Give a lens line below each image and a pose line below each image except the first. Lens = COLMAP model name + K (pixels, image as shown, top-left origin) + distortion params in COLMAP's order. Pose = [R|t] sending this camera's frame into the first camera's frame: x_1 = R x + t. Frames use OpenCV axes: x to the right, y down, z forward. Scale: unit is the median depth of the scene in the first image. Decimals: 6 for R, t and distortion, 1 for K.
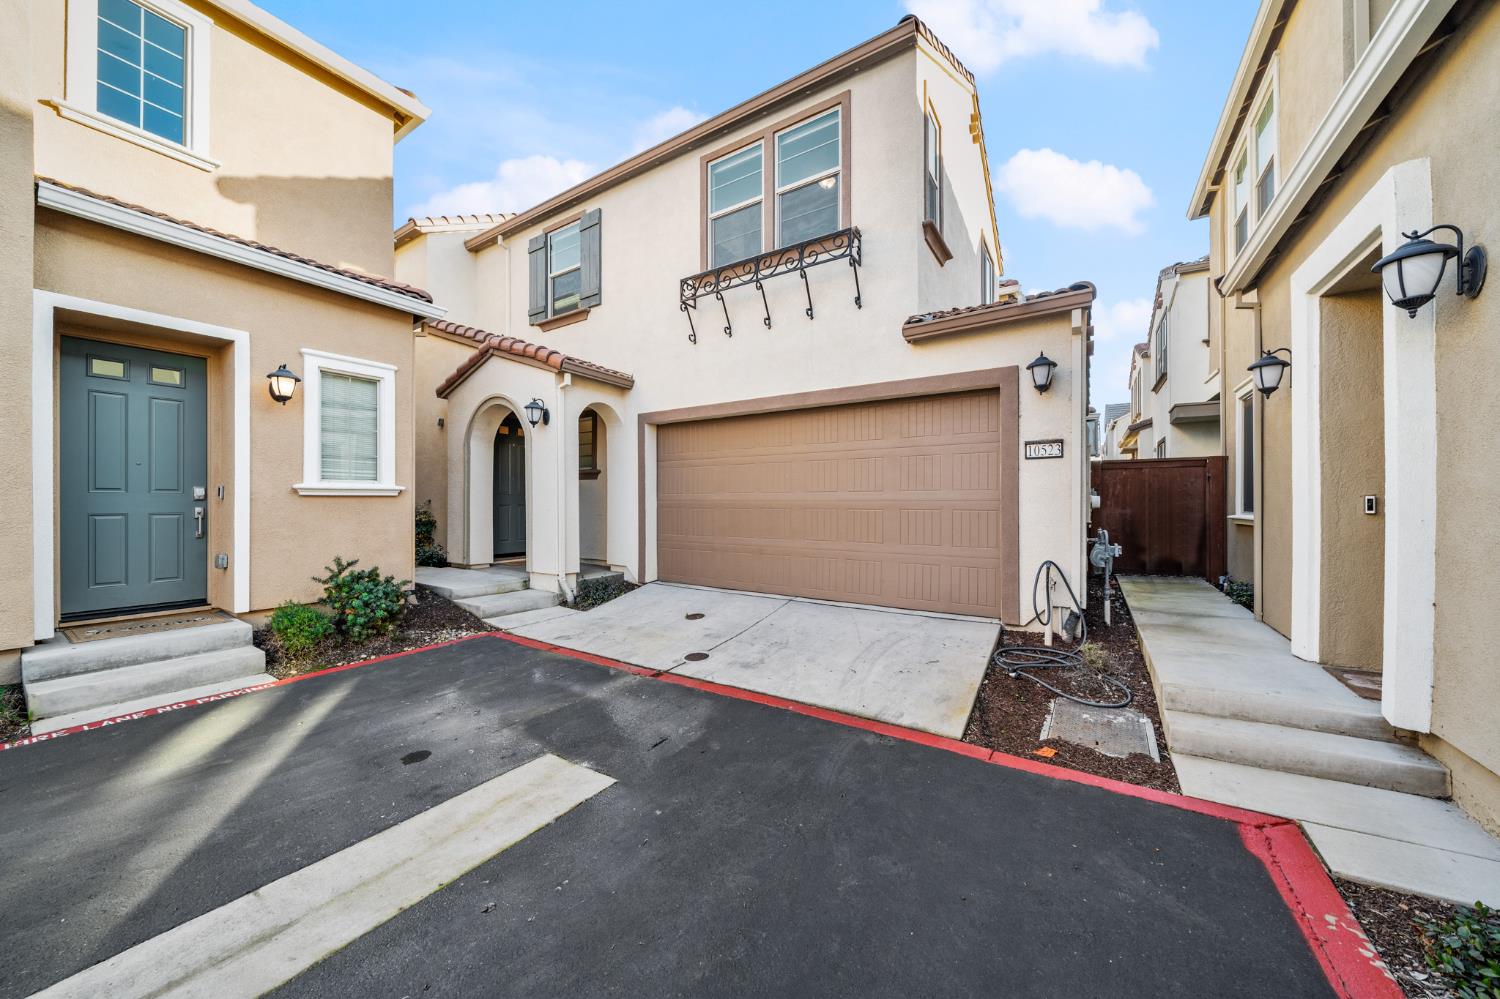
lens RADIAL K [[515.0, 0, 752.5], [0, 515.0, 498.8], [0, 0, 1]] dist [-0.005057, 0.000267]
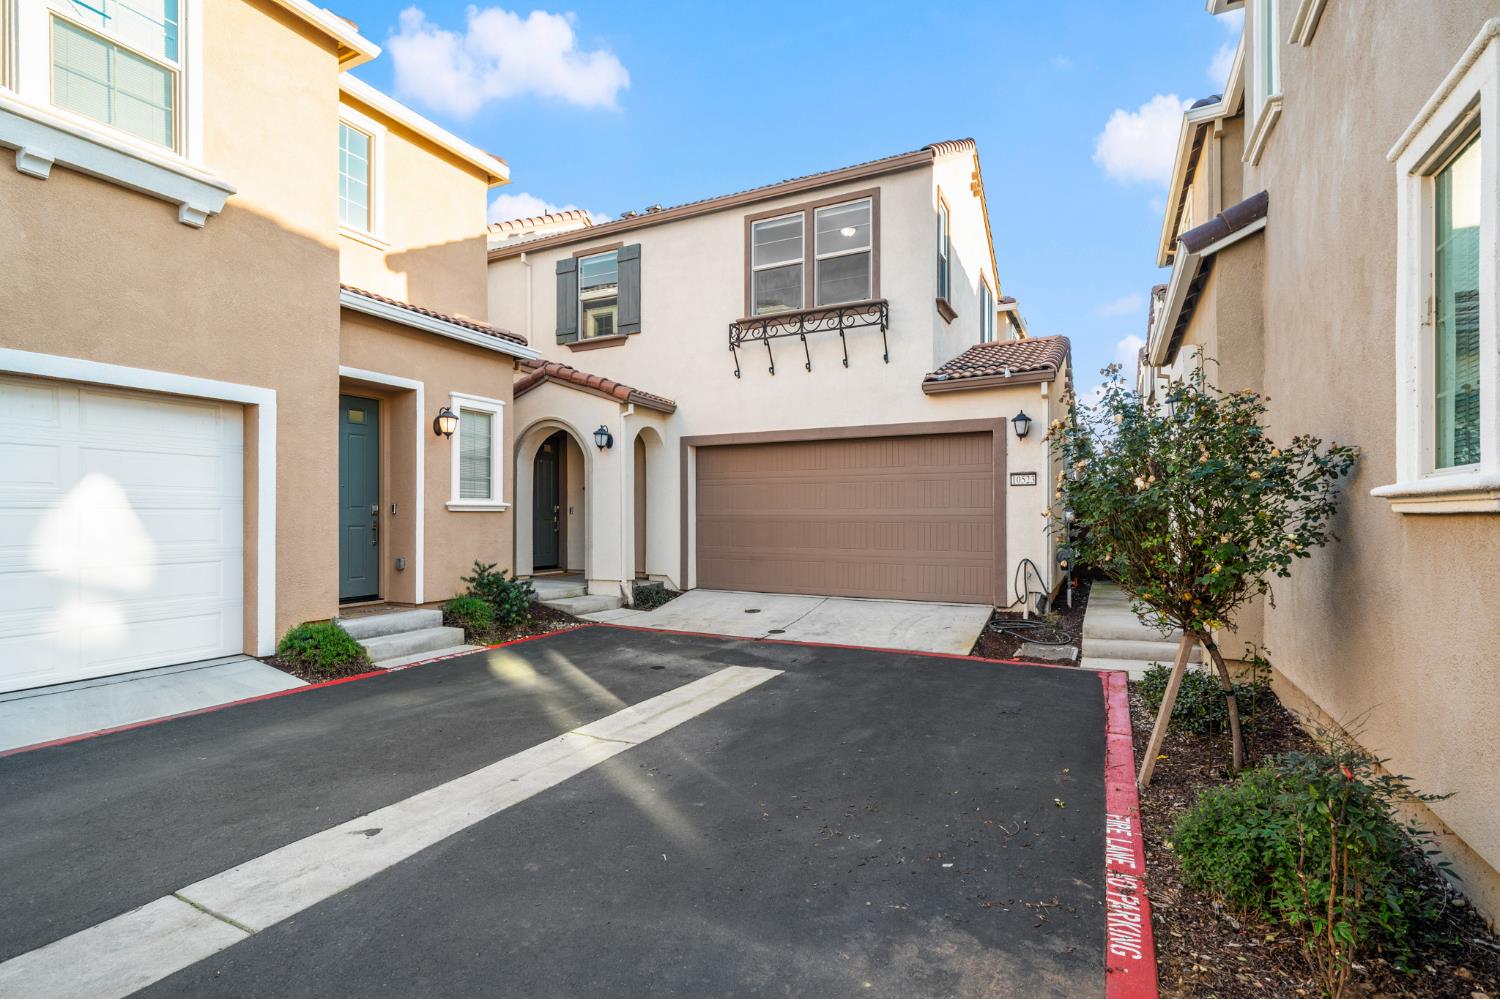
lens RADIAL K [[695.1, 0, 751.4], [0, 695.1, 511.6], [0, 0, 1]] dist [0.000624, 0.000085]
pose [[0.994996, 0.001663, 0.099902, -0.282497], [-0.001511, 0.999998, -0.001597, -0.003242], [-0.099904, 0.001438, 0.994996, -0.638984]]
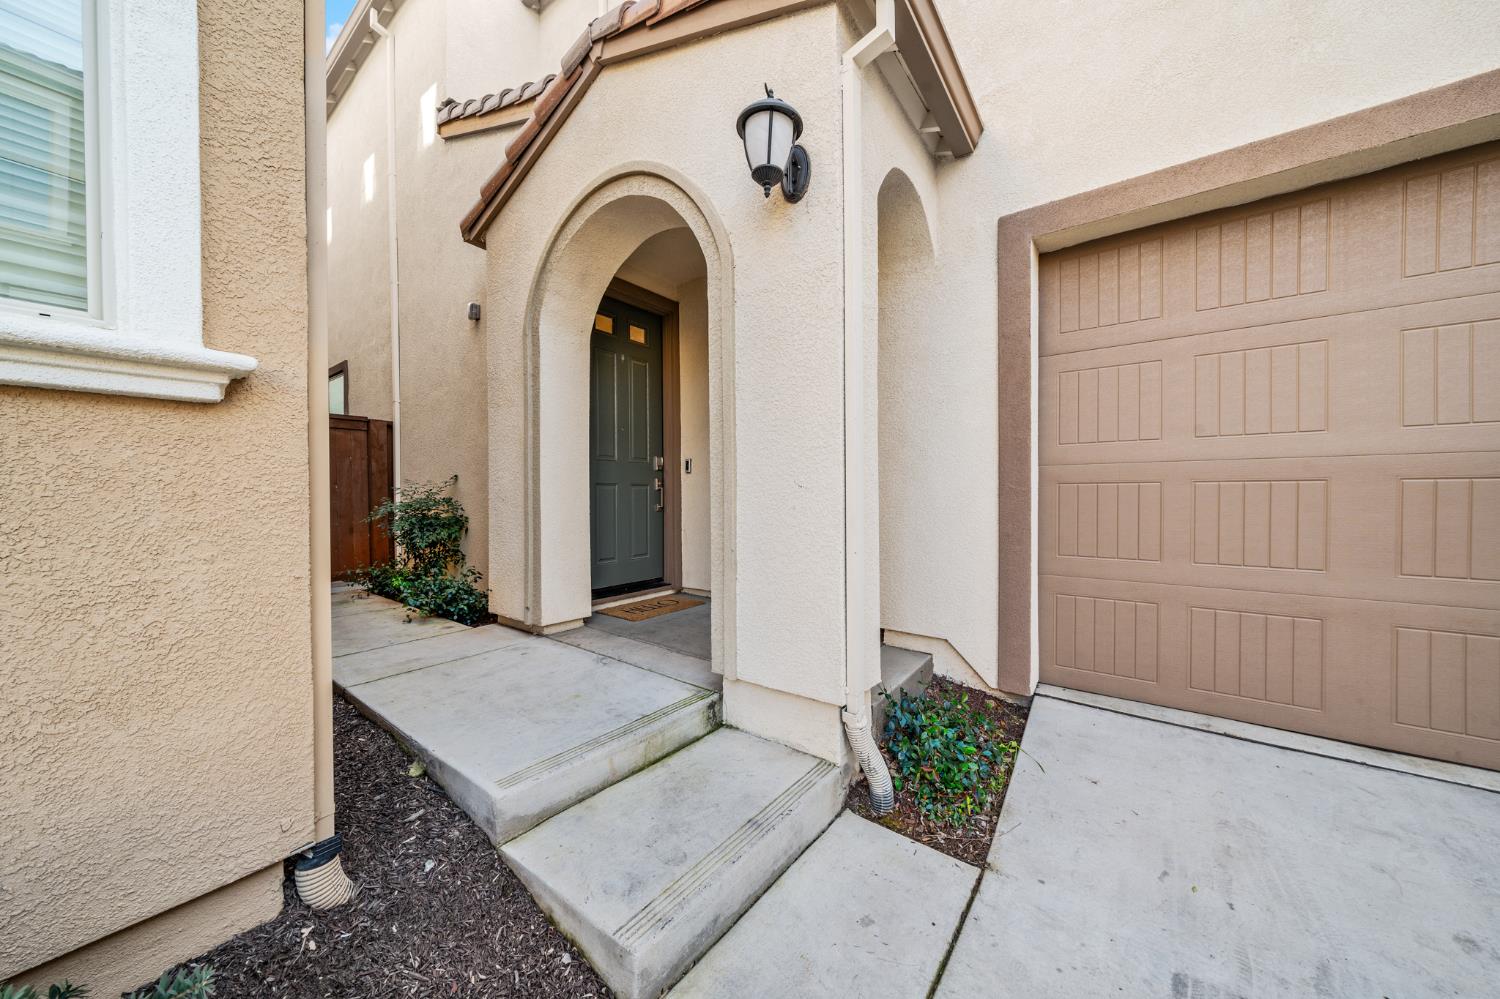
lens RADIAL K [[515.0, 0, 754.0], [0, 515.0, 499.2], [0, 0, 1]] dist [-0.005057, 0.000267]
pose [[0.997179, -0.004119, -0.074947, -0.470014], [0.005315, 0.999862, 0.015770, 0.028796], [0.074872, -0.016124, 0.997063, 0.813551]]
